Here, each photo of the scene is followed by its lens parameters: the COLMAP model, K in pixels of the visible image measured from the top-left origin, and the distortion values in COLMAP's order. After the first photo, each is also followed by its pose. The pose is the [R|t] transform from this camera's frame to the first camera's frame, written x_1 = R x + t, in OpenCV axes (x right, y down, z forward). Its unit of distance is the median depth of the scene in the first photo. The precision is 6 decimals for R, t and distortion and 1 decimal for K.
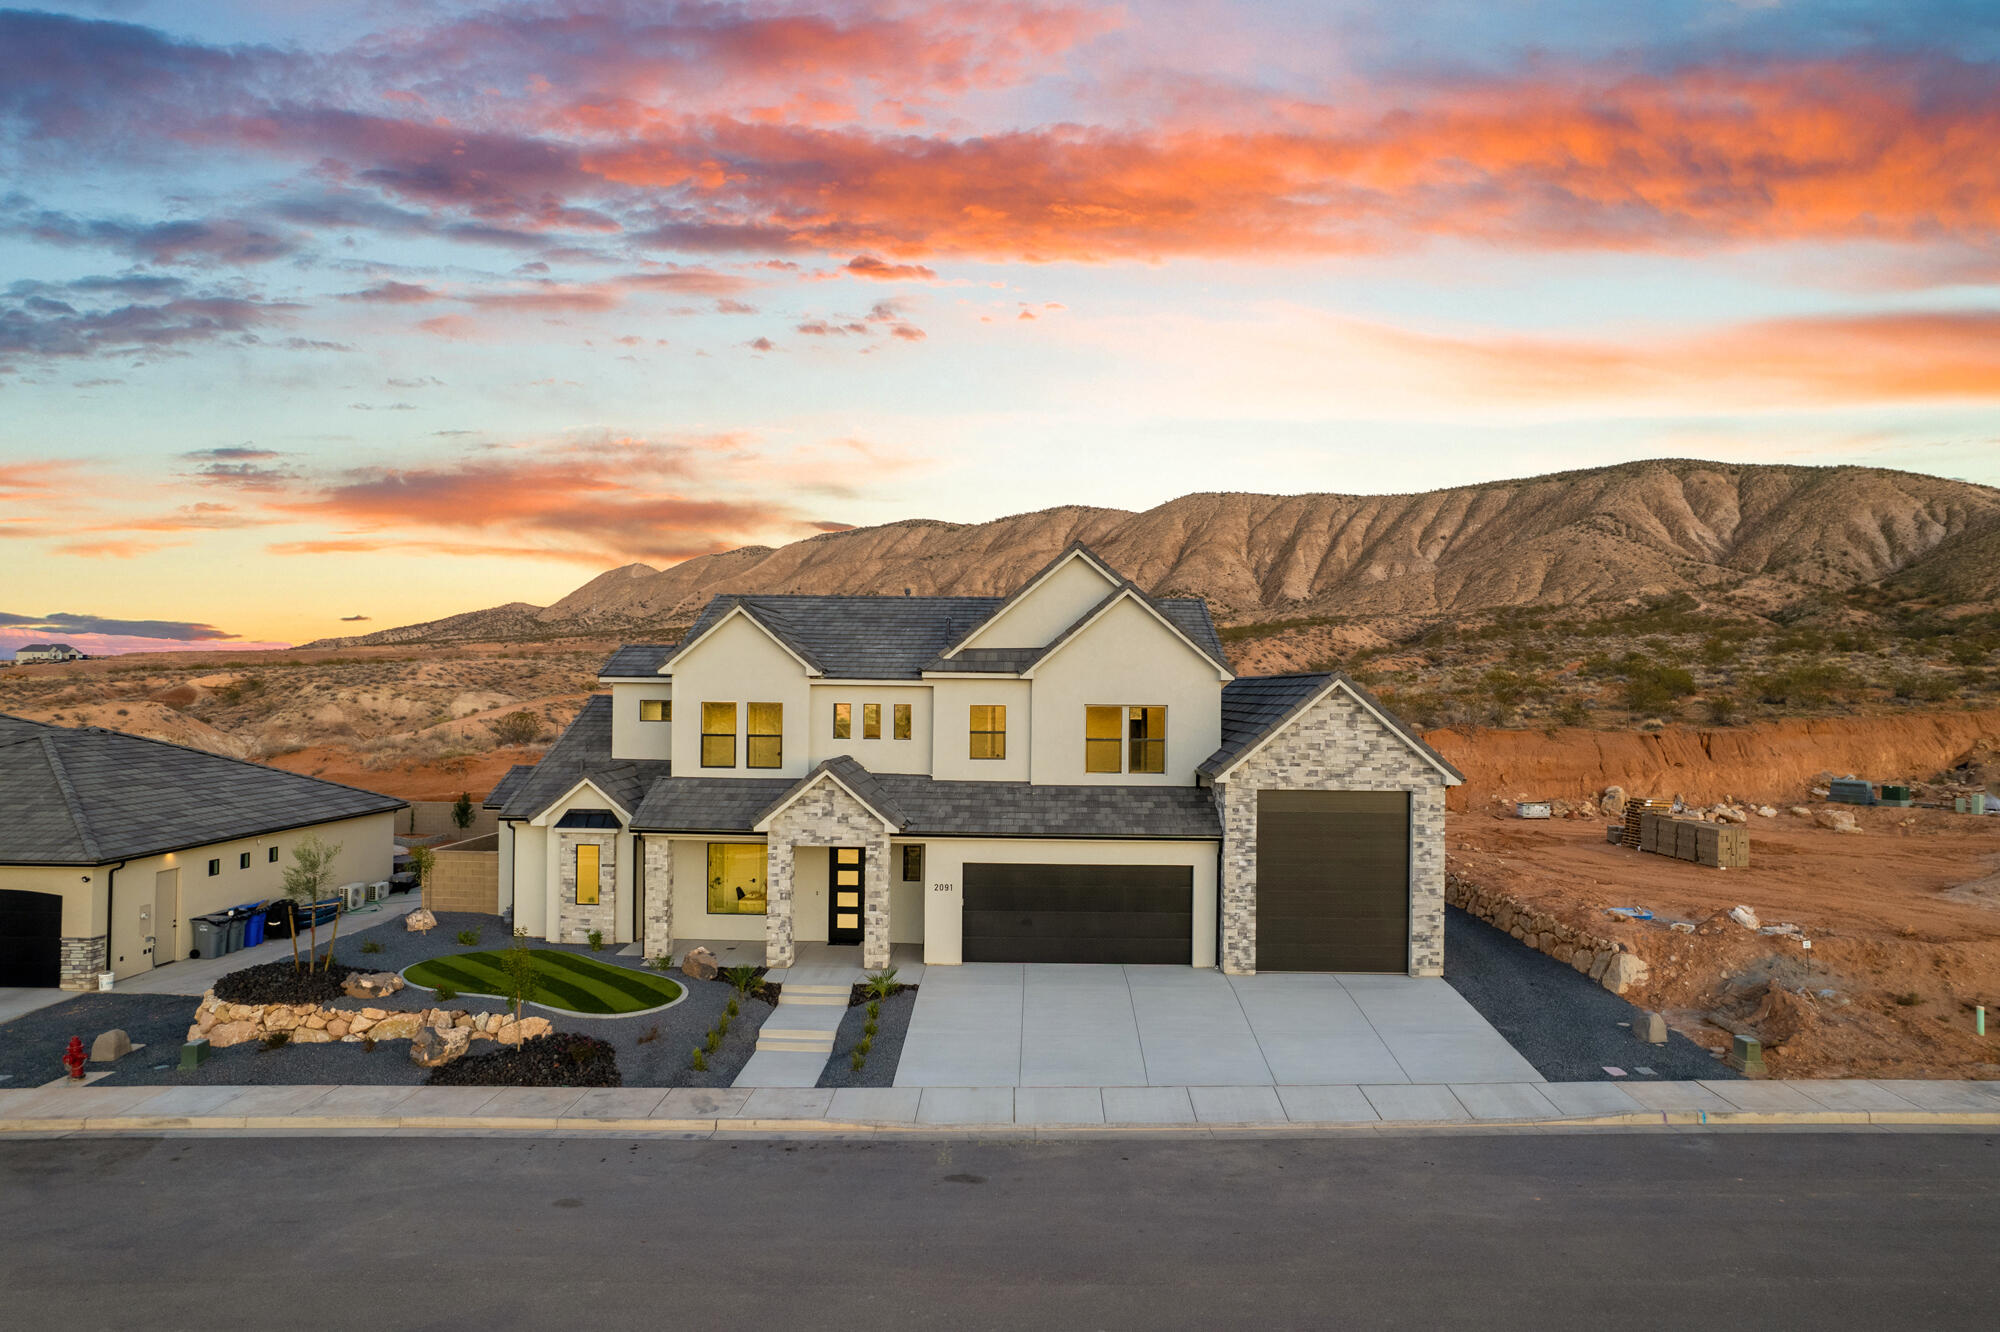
lens RADIAL K [[1282.7, 0, 1004.6], [0, 1282.7, 672.8], [0, 0, 1]] dist [-0.075446, 0.070621]
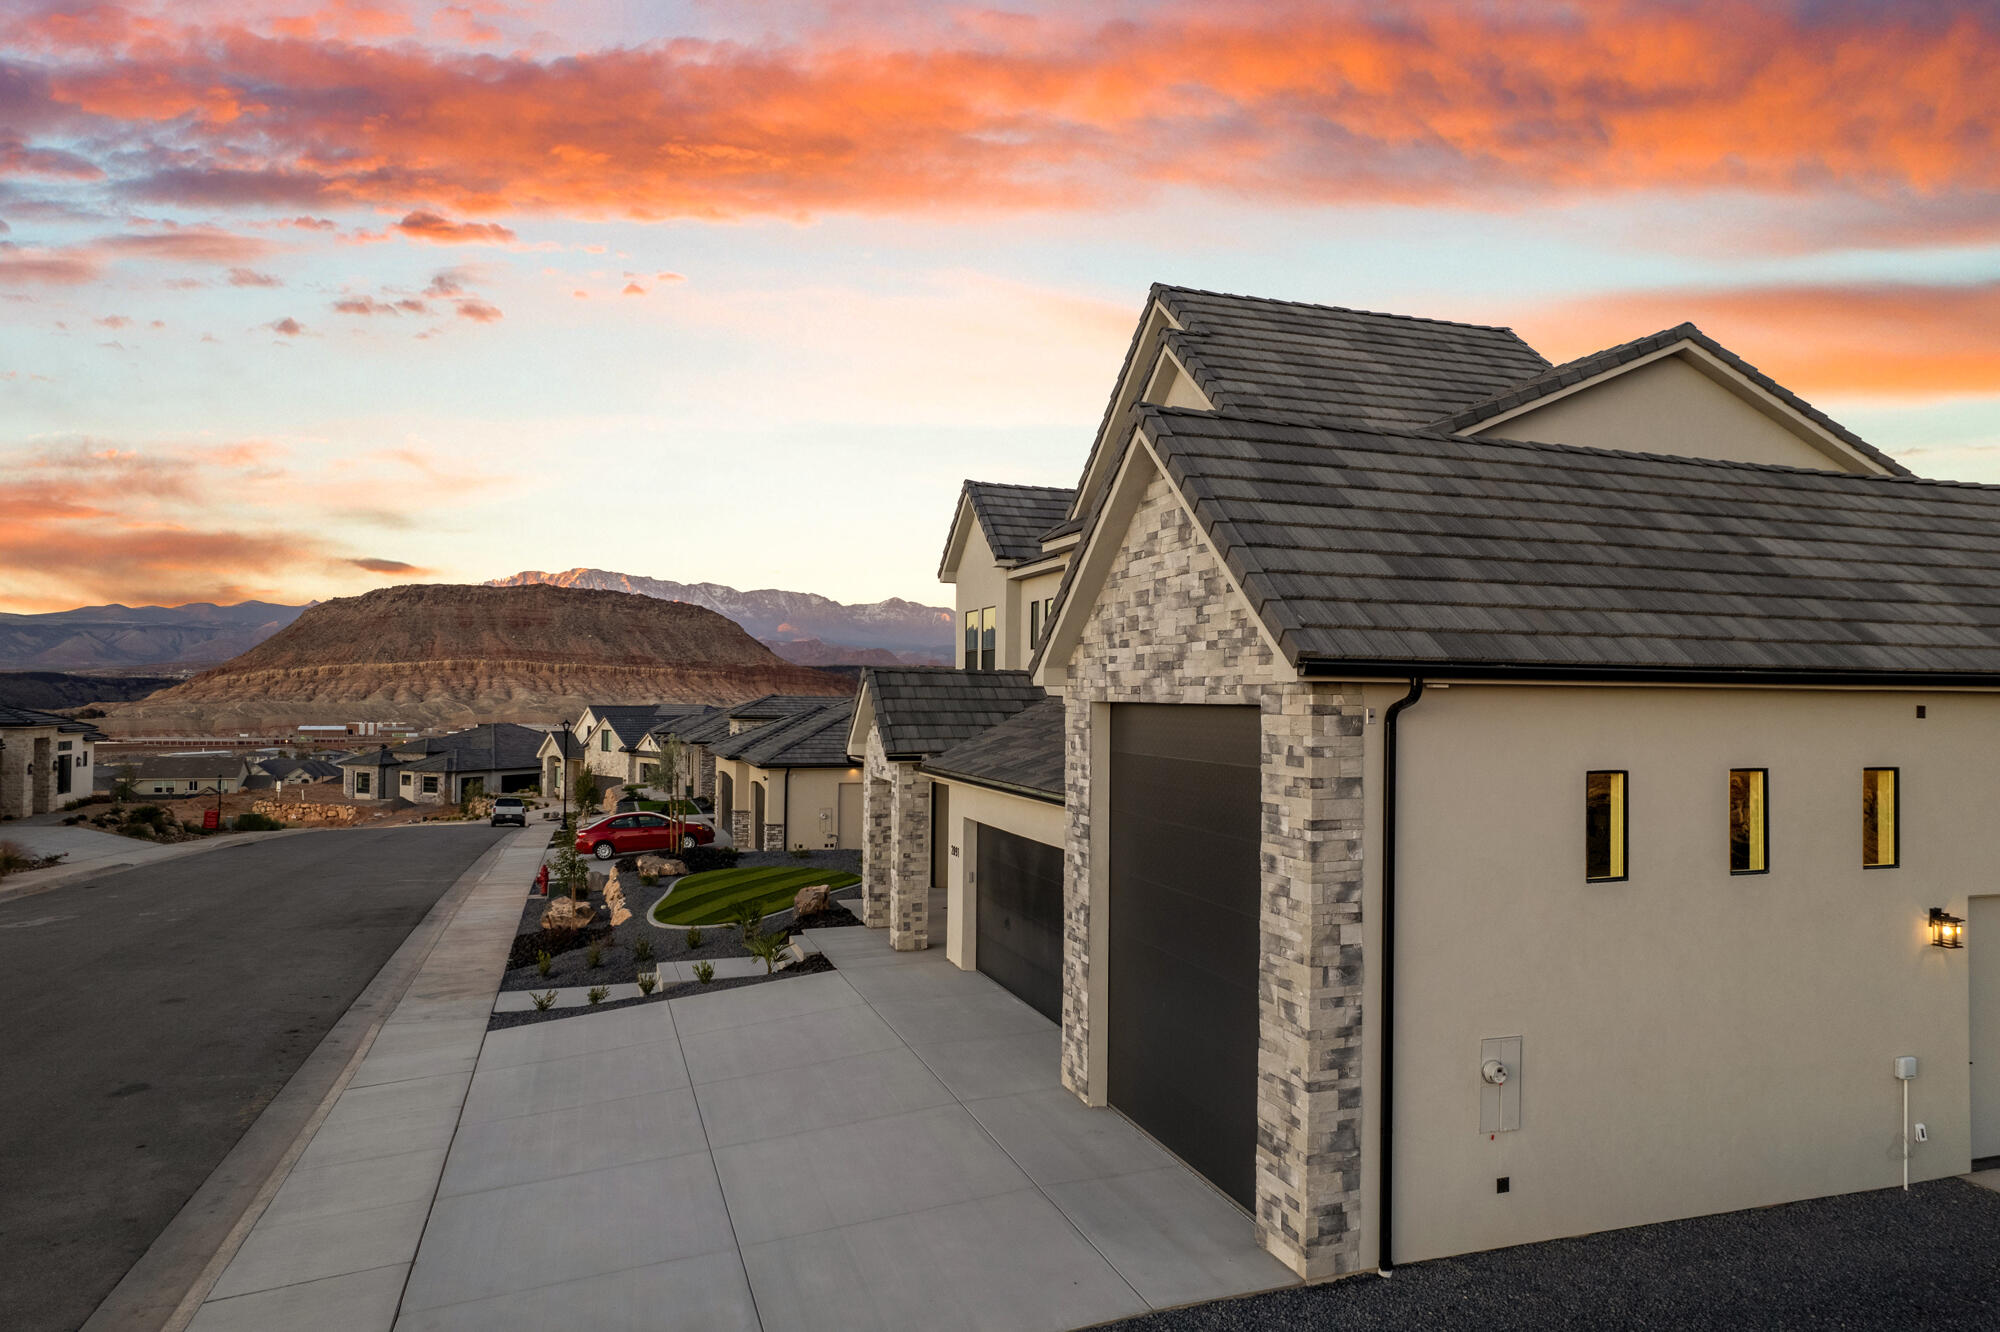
lens RADIAL K [[1284.9, 0, 1004.5], [0, 1284.9, 669.4], [0, 0, 1]] dist [-0.073339, 0.065911]
pose [[0.332288, -0.027996, -0.942762, 0.565107], [0.007112, 0.999605, -0.027177, 0.083707], [0.943151, 0.002325, 0.332356, 0.742995]]
